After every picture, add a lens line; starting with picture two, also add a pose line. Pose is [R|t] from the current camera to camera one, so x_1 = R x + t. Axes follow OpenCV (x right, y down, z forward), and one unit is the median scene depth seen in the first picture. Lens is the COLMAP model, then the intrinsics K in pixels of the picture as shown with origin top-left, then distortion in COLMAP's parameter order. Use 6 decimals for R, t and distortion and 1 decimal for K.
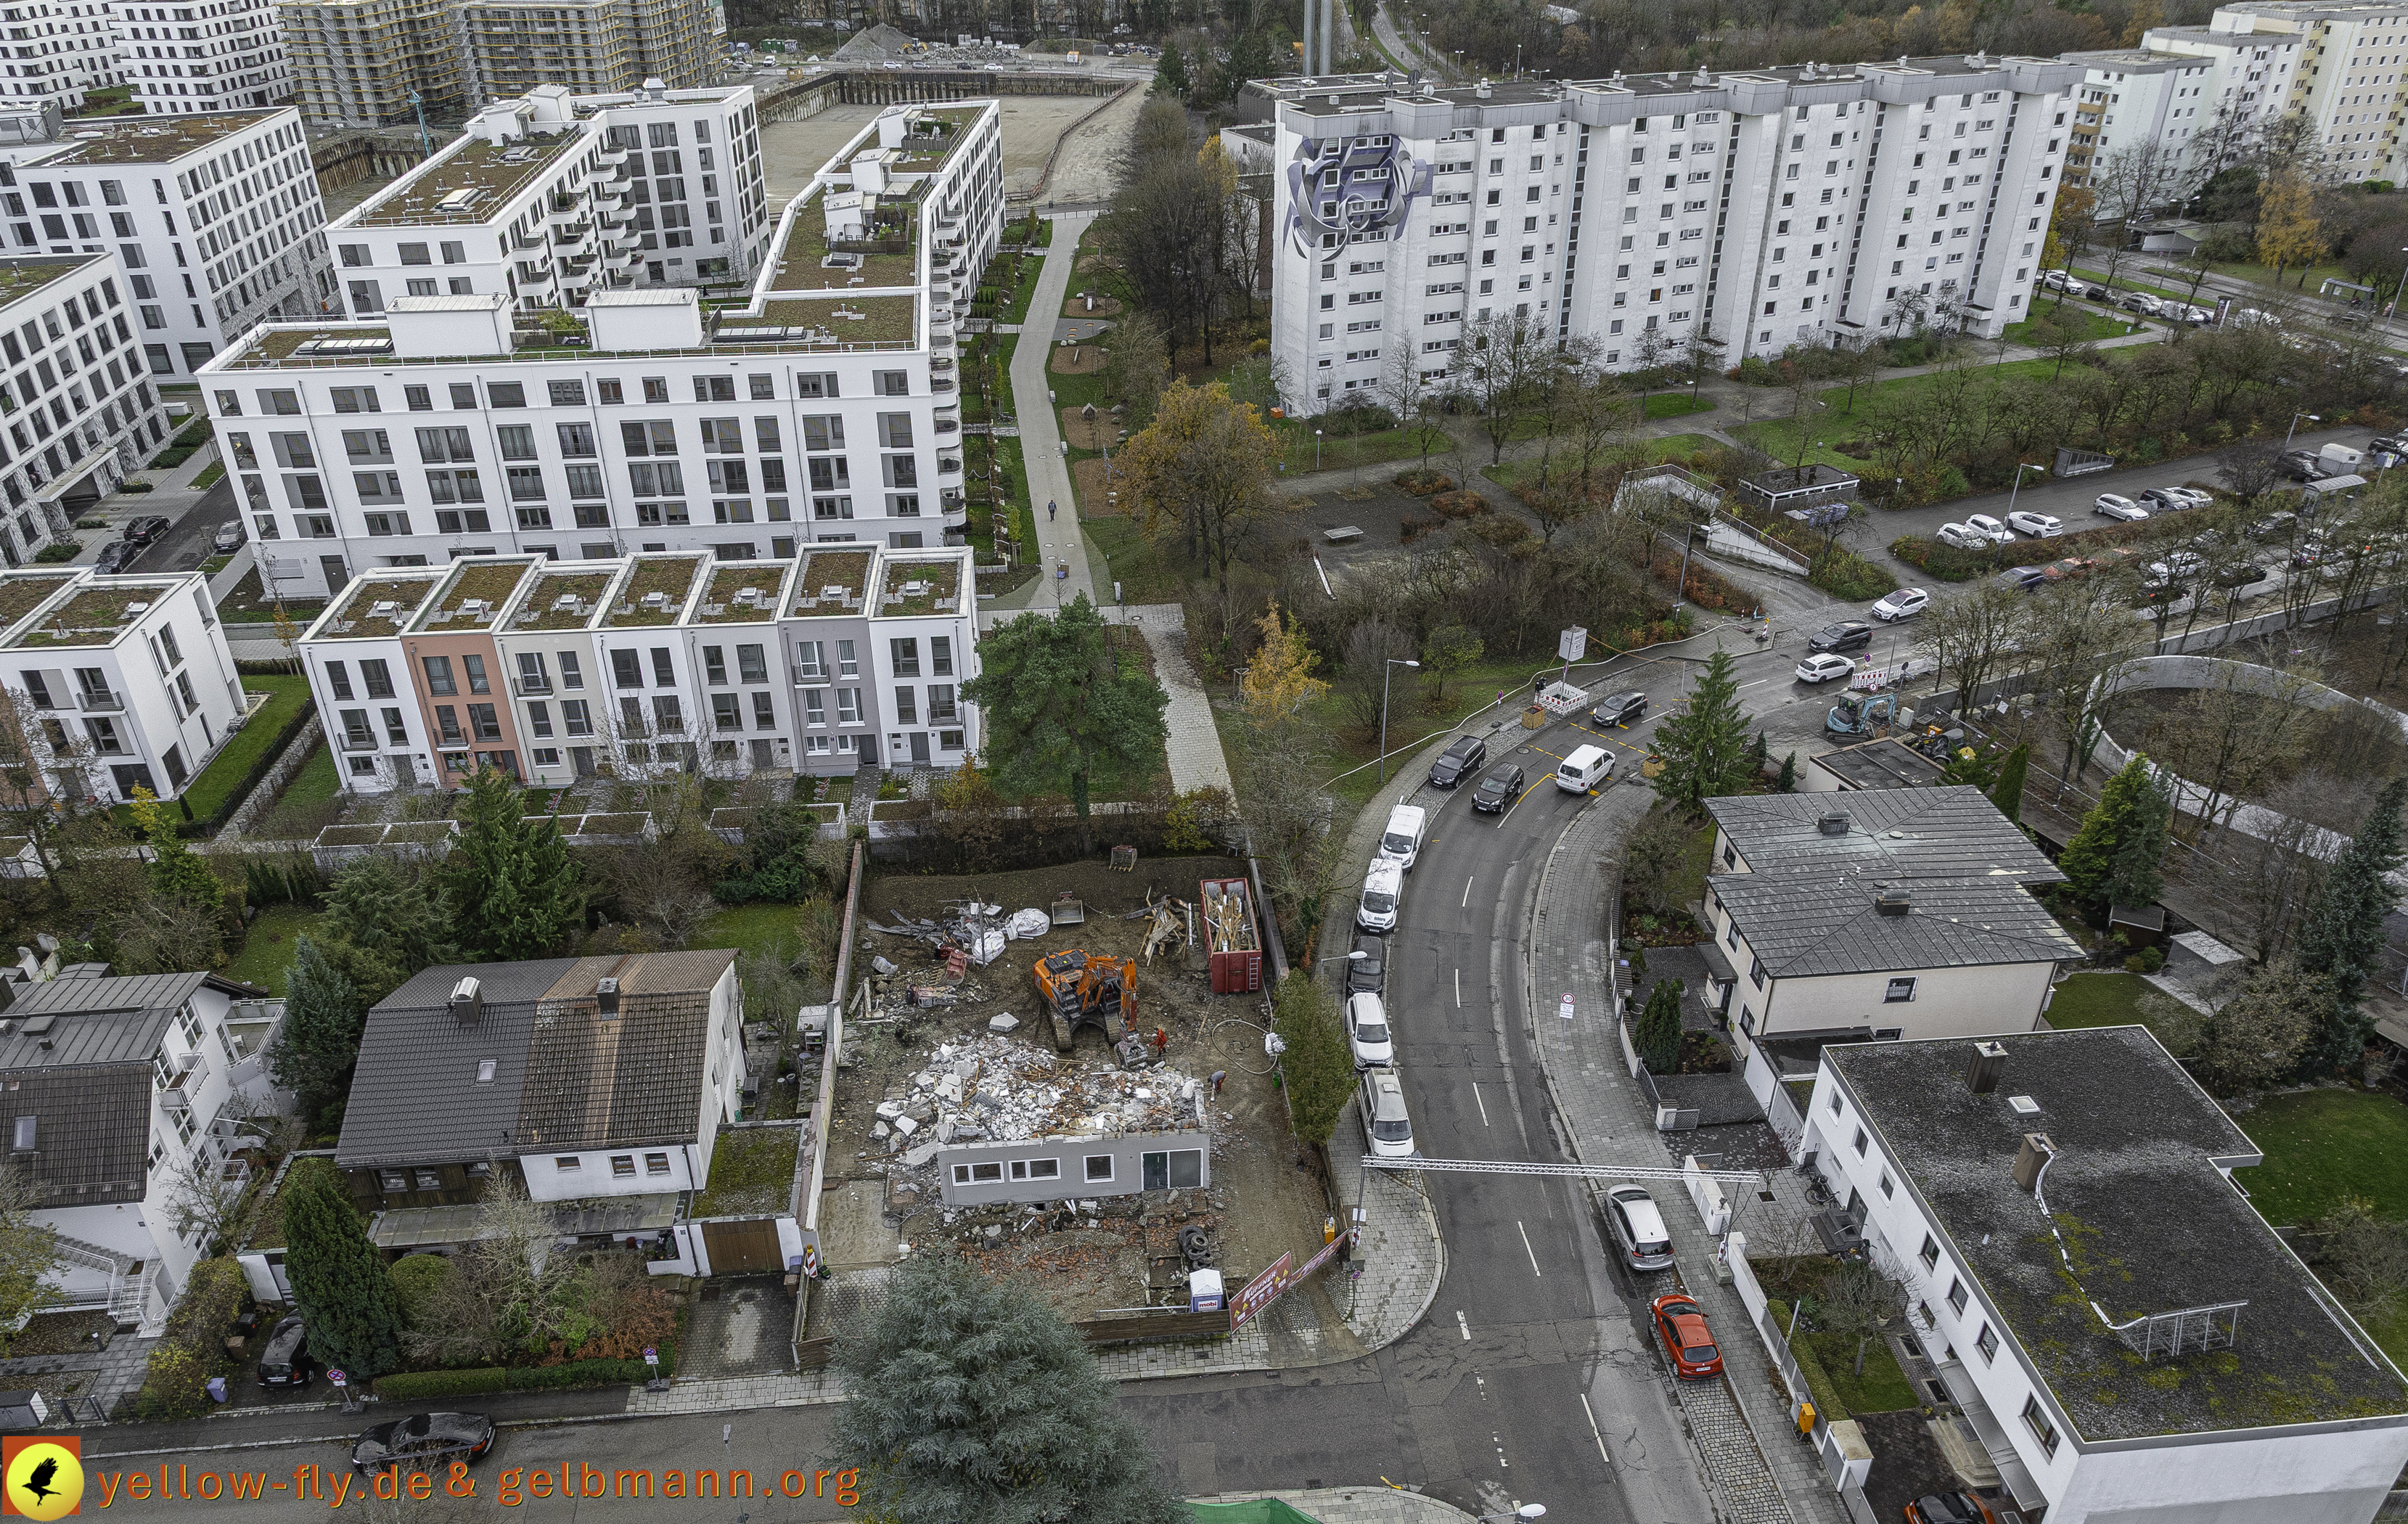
lens RADIAL K [[1690.5, 0, 1200.0], [0, 1690.5, 904.1], [0, 0, 1]] dist [-0.030384, 0.020412]
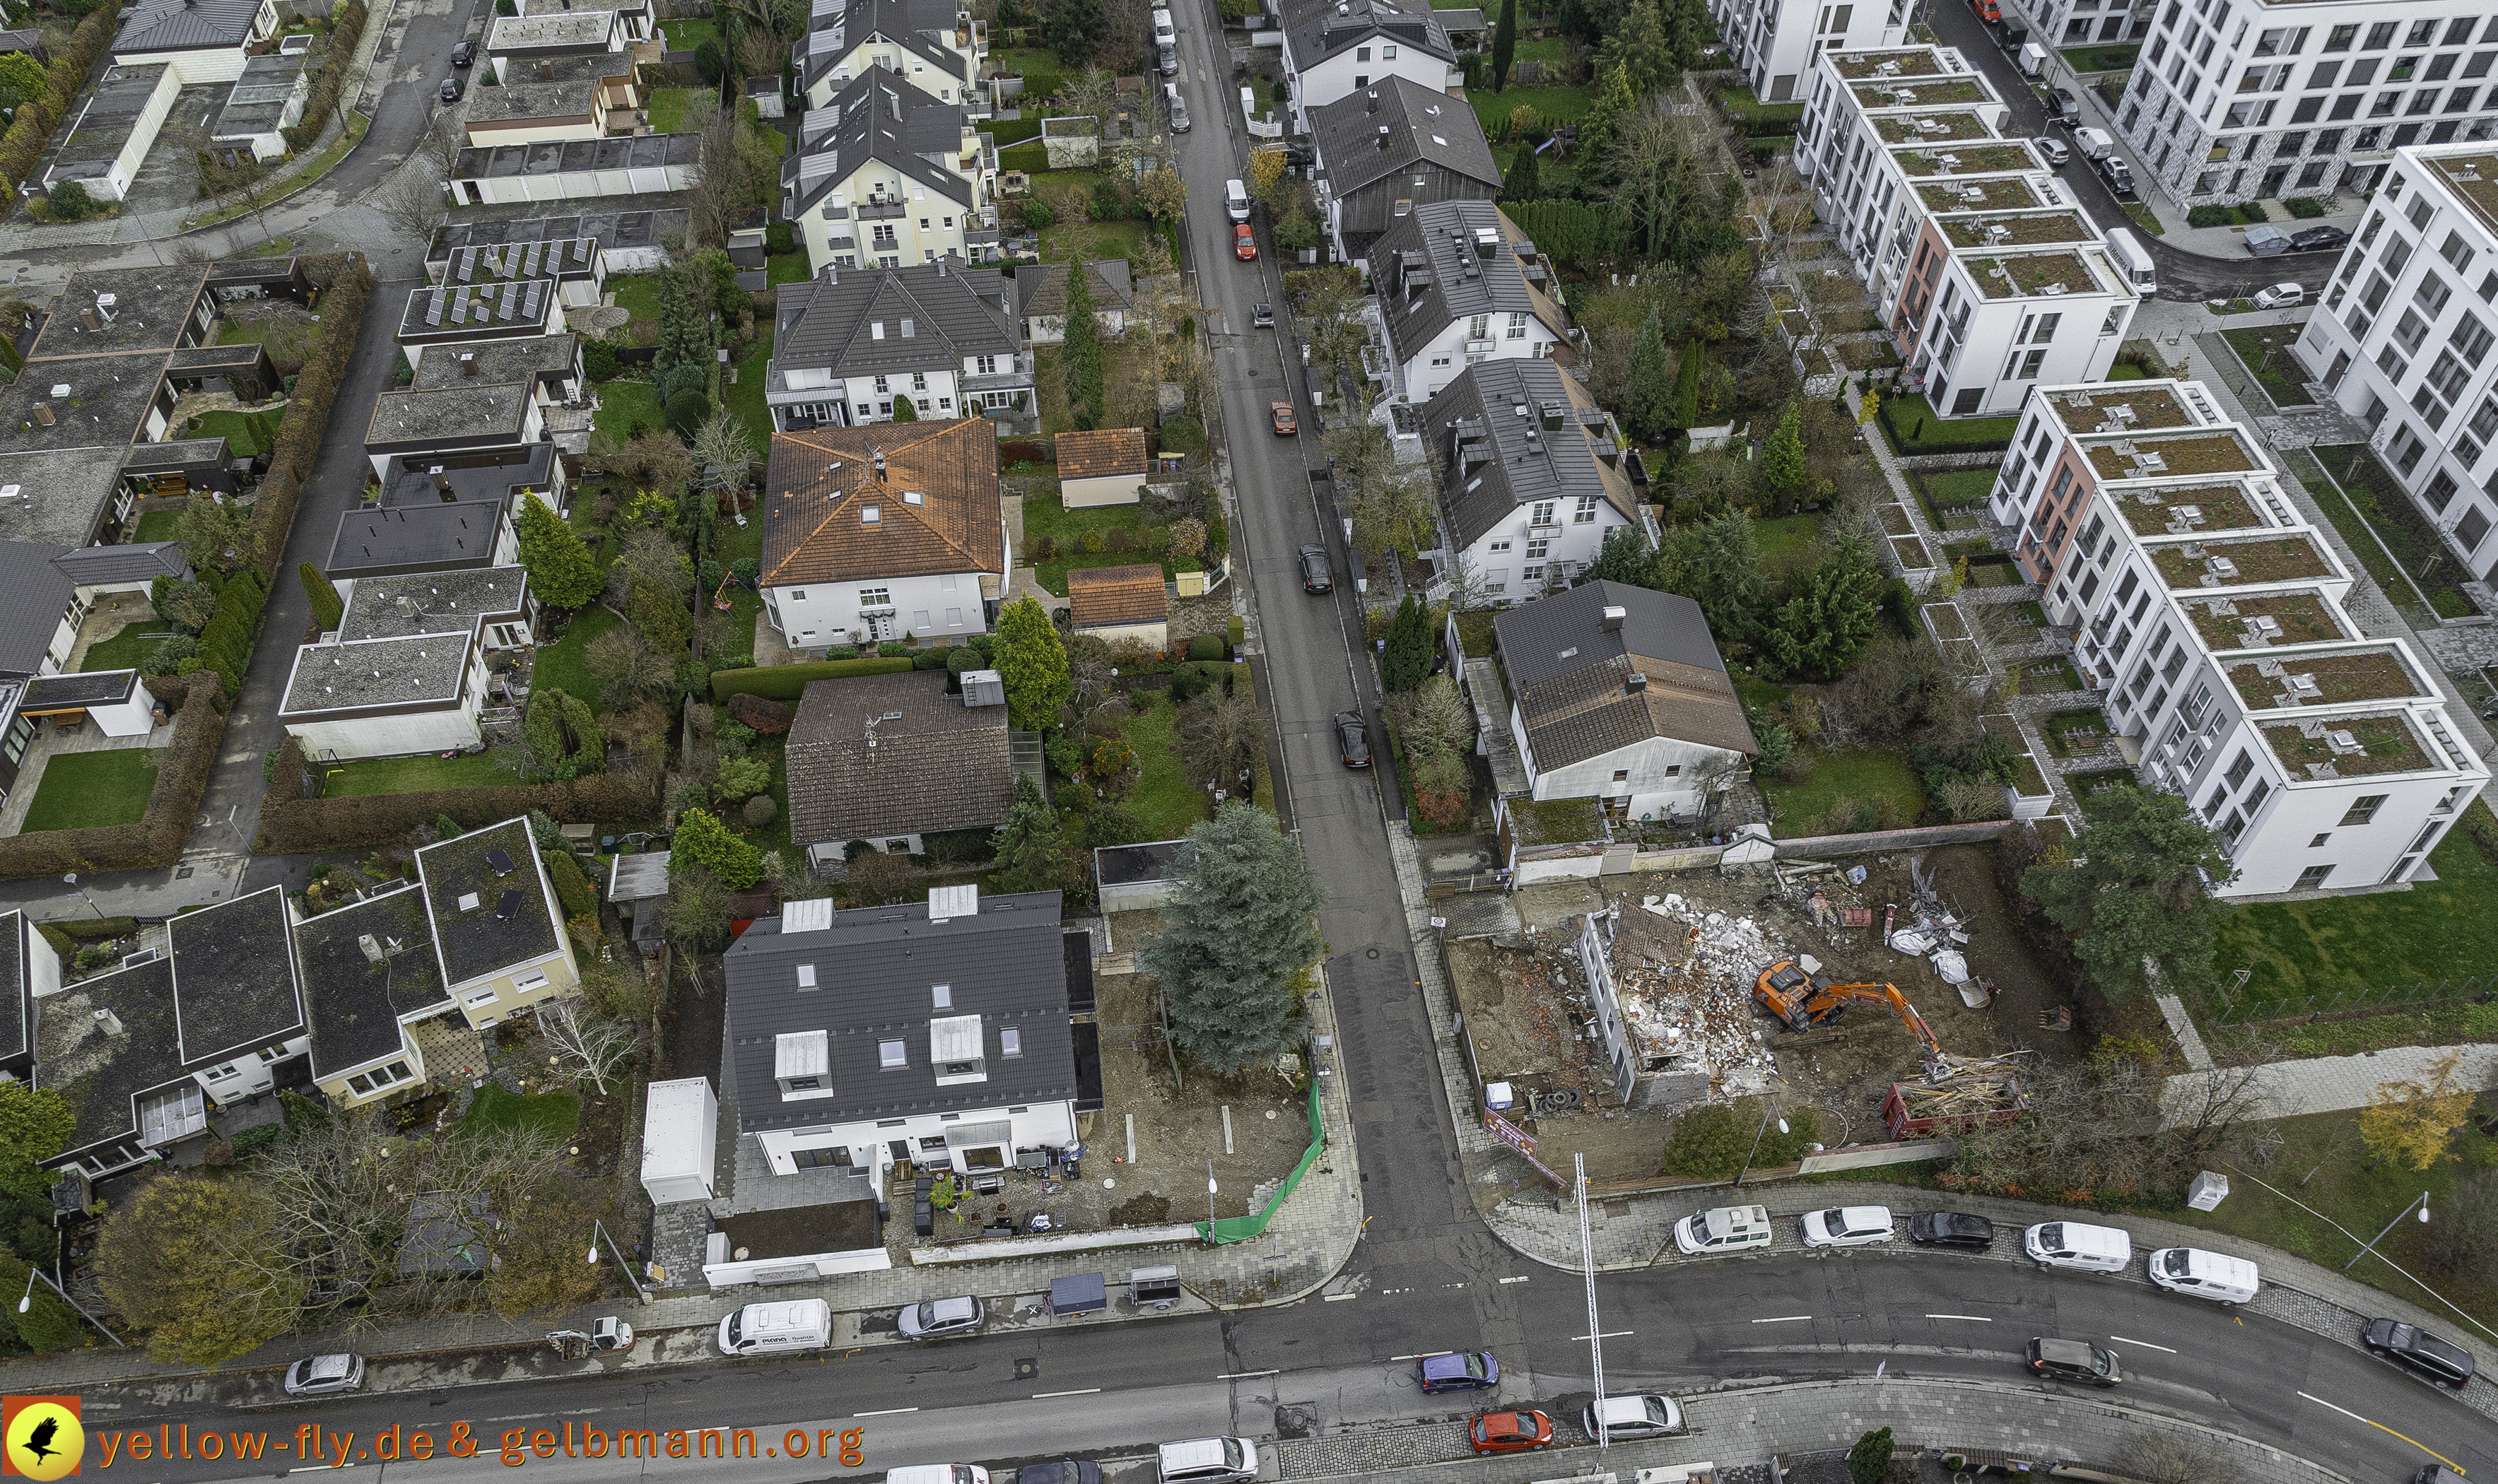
lens RADIAL K [[1756.6, 0, 1251.1], [0, 1756.6, 930.1], [0, 0, 1]] dist [-0.025159, 0.014439]
pose [[0.014951, 0.788875, -0.614372, 0.430482], [-0.537930, 0.524289, 0.660115, -0.380764], [0.842857, 0.320620, 0.432198, 0.079400]]
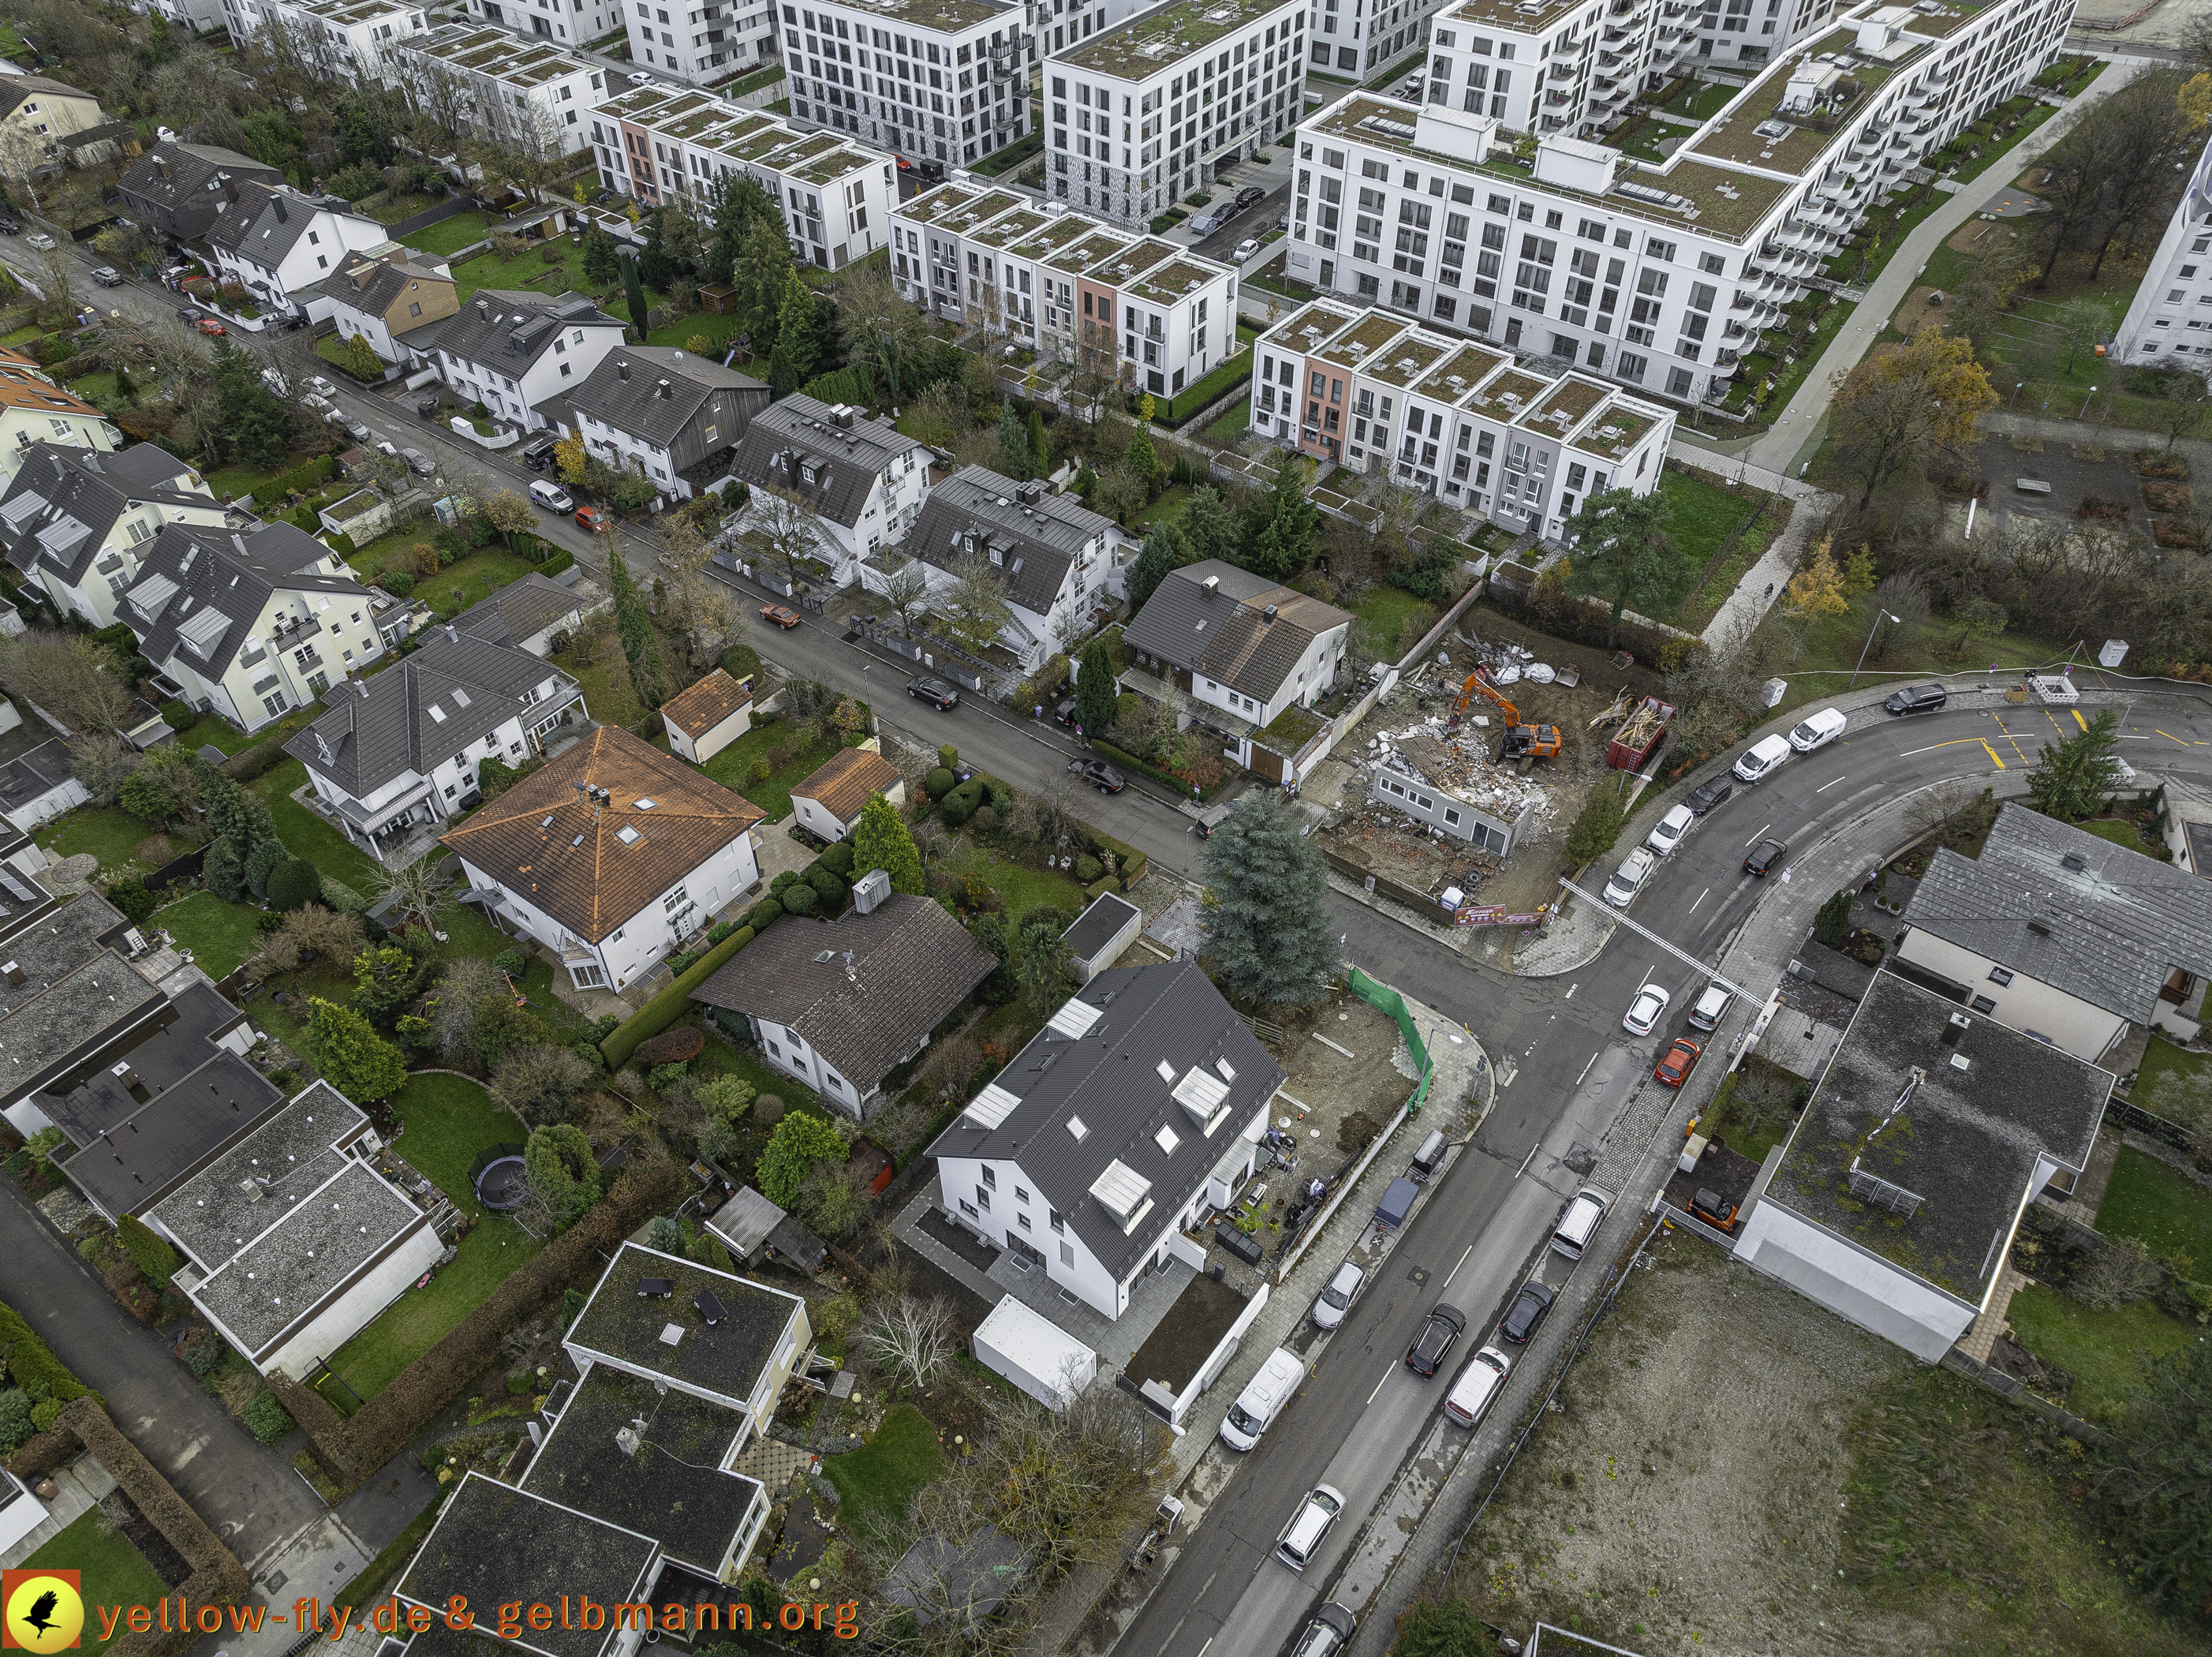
lens RADIAL K [[1548.1, 0, 1103.7], [0, 1548.1, 831.8], [0, 0, 1]] dist [-0.029463, 0.018403]
pose [[0.736093, 0.474759, -0.482464, 0.270858], [-0.360592, 0.878254, 0.314076, -0.121926], [0.572836, -0.057217, 0.817670, -0.314966]]
